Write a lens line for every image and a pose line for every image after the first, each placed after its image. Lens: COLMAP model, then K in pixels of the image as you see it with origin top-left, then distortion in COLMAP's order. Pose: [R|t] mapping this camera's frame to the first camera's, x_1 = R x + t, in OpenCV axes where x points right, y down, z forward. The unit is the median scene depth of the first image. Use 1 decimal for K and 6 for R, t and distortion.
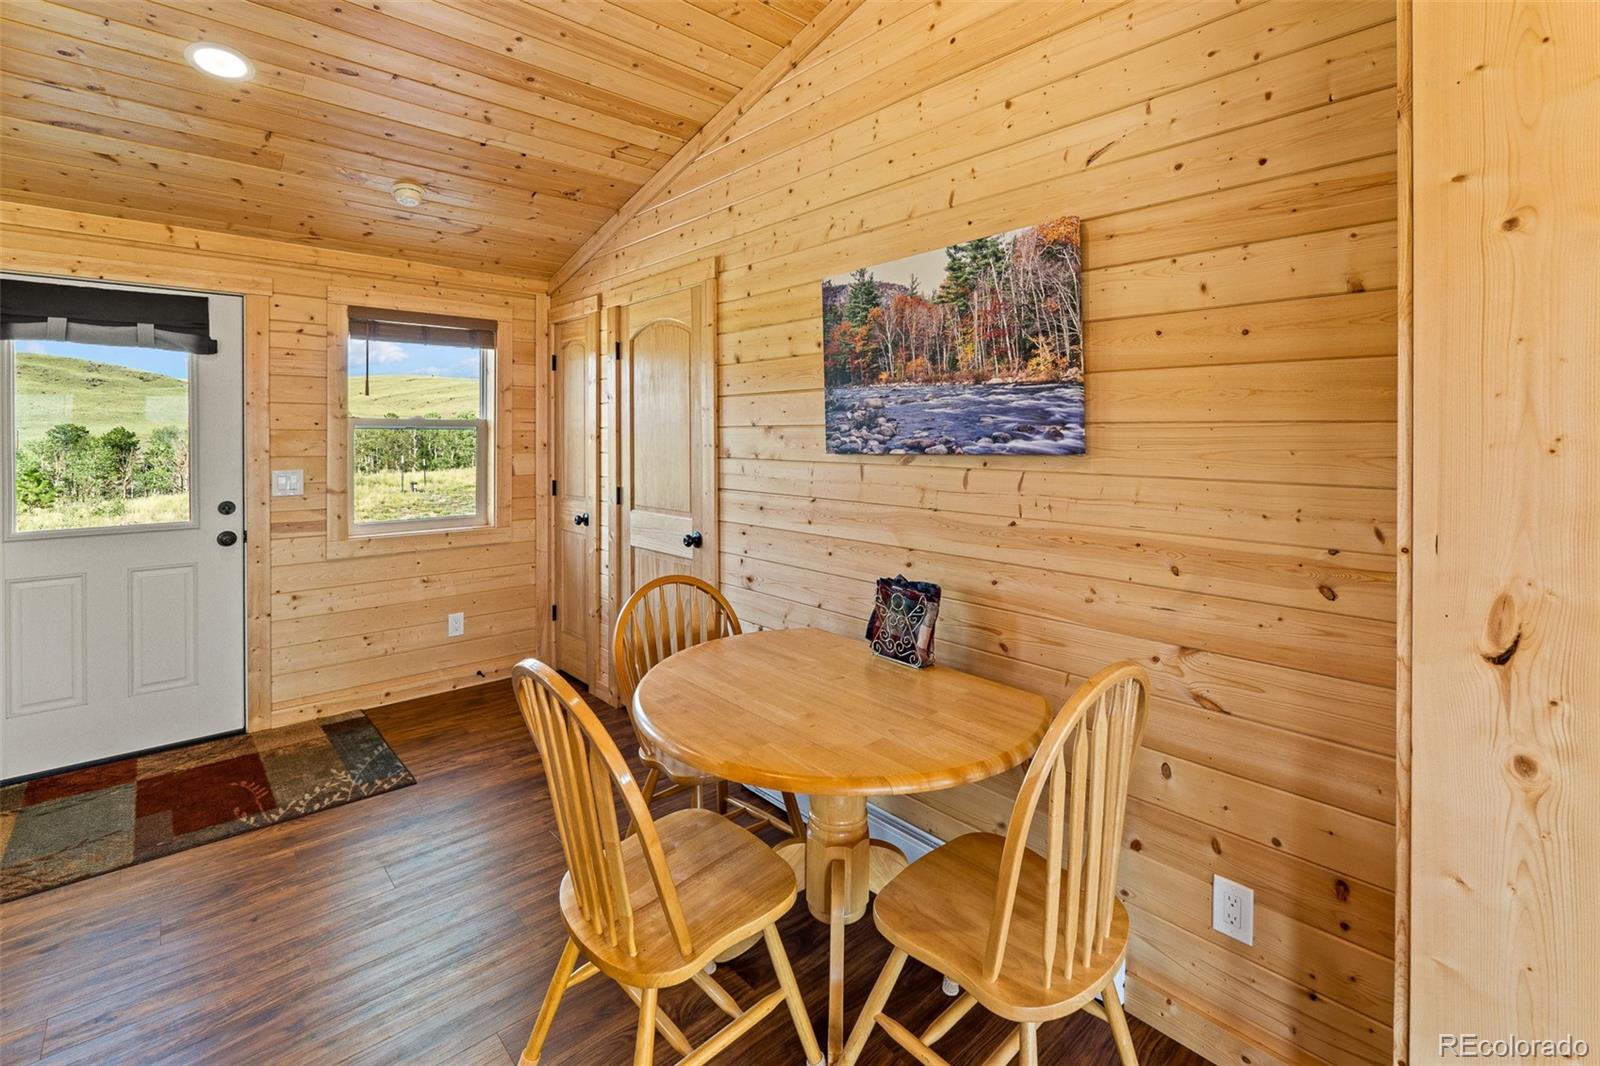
lens RADIAL K [[710.4, 0, 797.4], [0, 710.4, 437.9], [0, 0, 1]] dist [-0.000896, -0.000047]
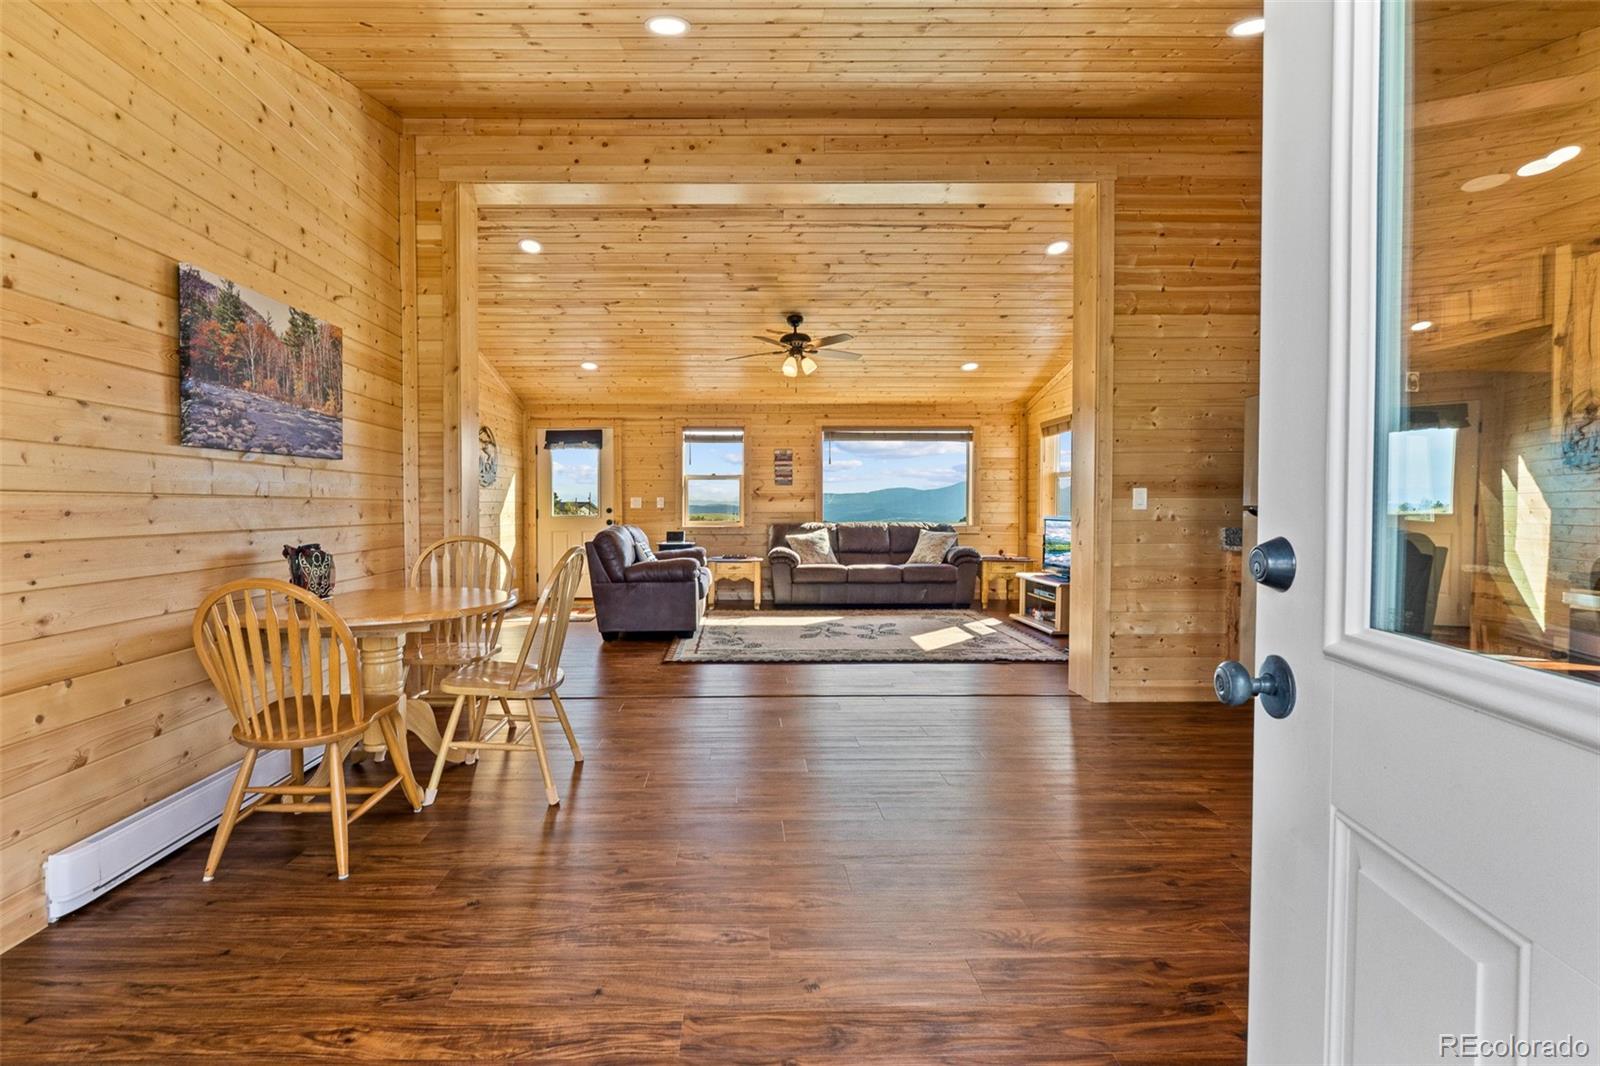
lens RADIAL K [[699.4, 0, 743.6], [0, 699.4, 520.7], [0, 0, 1]] dist [-0.003377, -0.001013]
pose [[-0.749509, -0.013673, 0.661853, -0.994851], [0.003339, 0.999696, 0.024434, 0.088988], [-0.661986, 0.020524, -0.749236, 1.047106]]
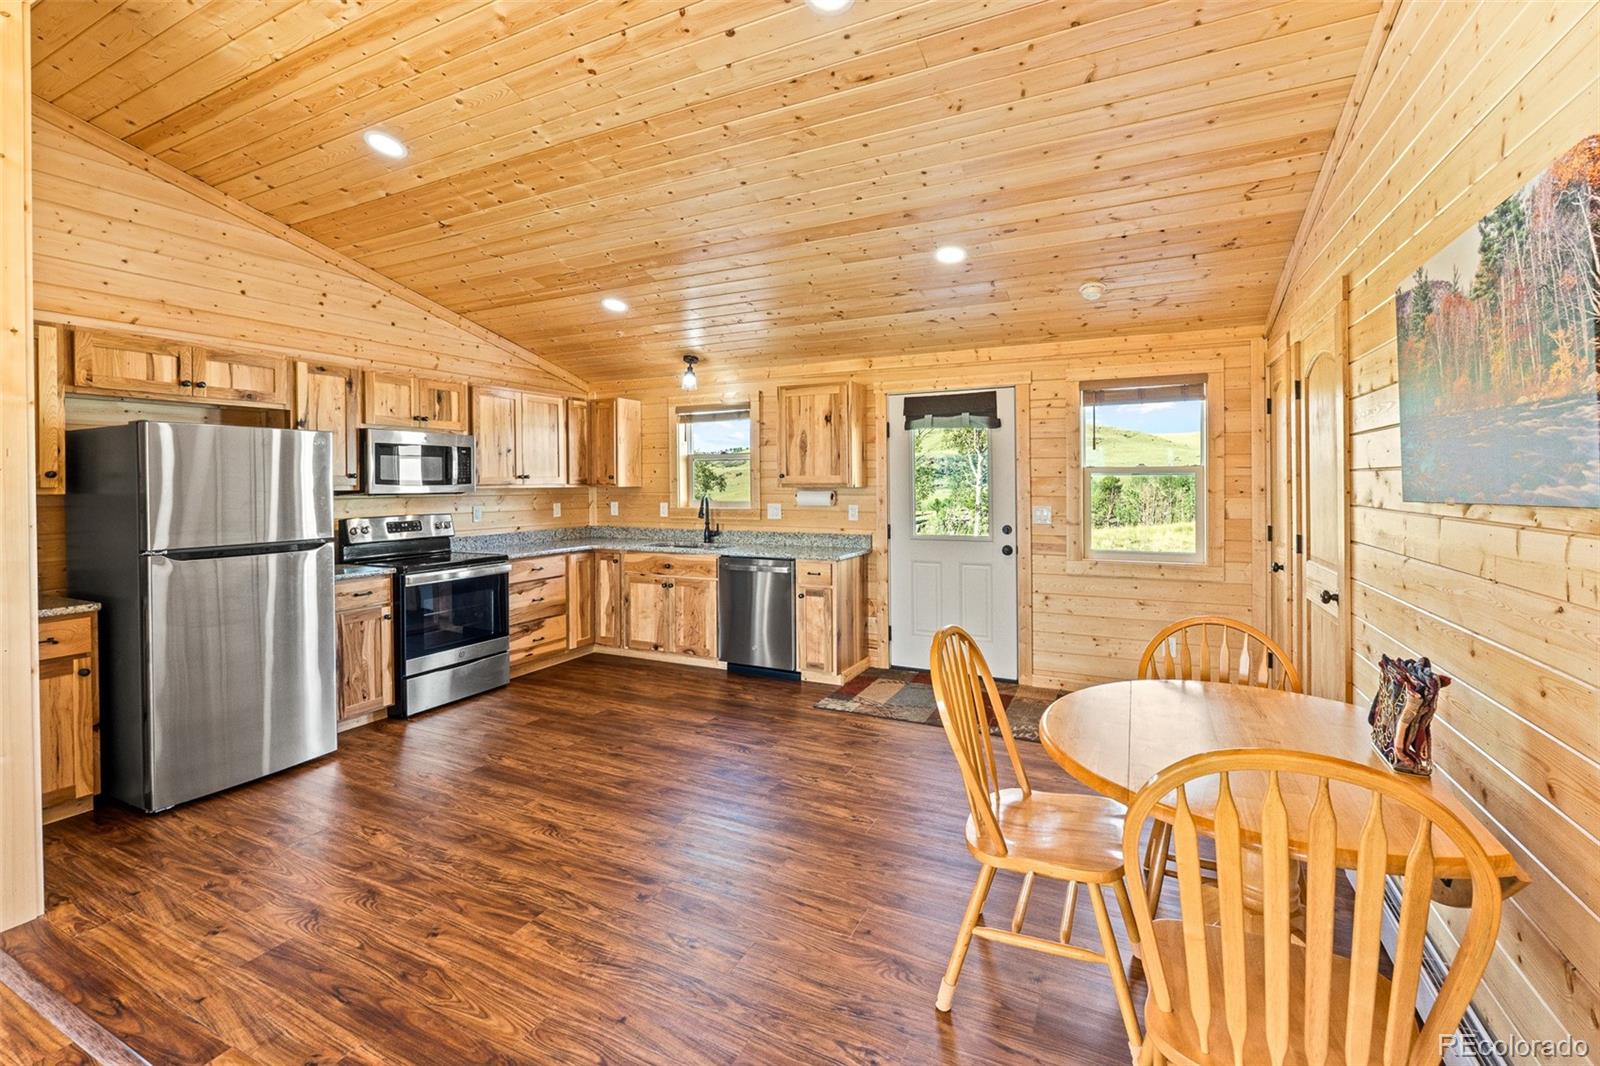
lens RADIAL K [[687.3, 0, 805.4], [0, 687.3, 490.9], [0, 0, 1]] dist [-0.005828, -0.000604]
pose [[0.378039, 0.009471, -0.925741, 0.429155], [0.002212, 0.999936, 0.011133, -0.000458], [0.925787, -0.006257, 0.377993, 0.067448]]
